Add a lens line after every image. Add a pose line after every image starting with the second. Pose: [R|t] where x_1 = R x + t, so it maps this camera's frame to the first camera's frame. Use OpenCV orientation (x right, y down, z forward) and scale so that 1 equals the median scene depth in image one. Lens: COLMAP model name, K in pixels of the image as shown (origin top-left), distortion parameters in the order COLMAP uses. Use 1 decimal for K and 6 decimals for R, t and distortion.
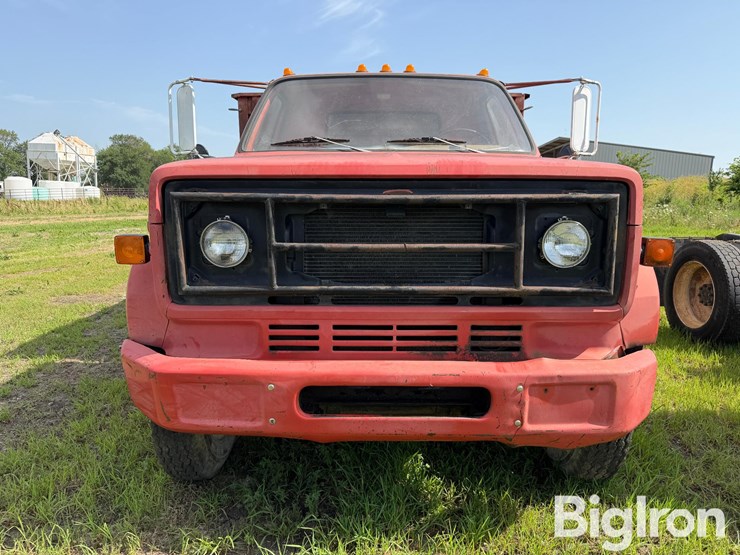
lens RADIAL K [[535.3, 0, 374.7], [0, 535.3, 274.3], [0, 0, 1]] dist [0.022436, -0.026318]
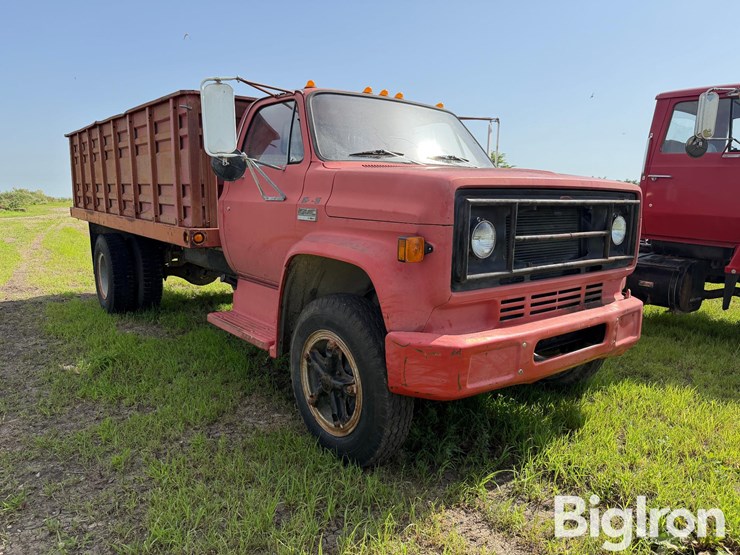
lens RADIAL K [[535.3, 0, 368.5], [0, 535.3, 282.7], [0, 0, 1]] dist [0.022436, -0.026318]
pose [[0.783302, -0.093605, 0.614554, -0.784634], [0.091465, 0.995193, 0.035001, -0.015140], [-0.614876, 0.028794, 0.788098, 0.111243]]
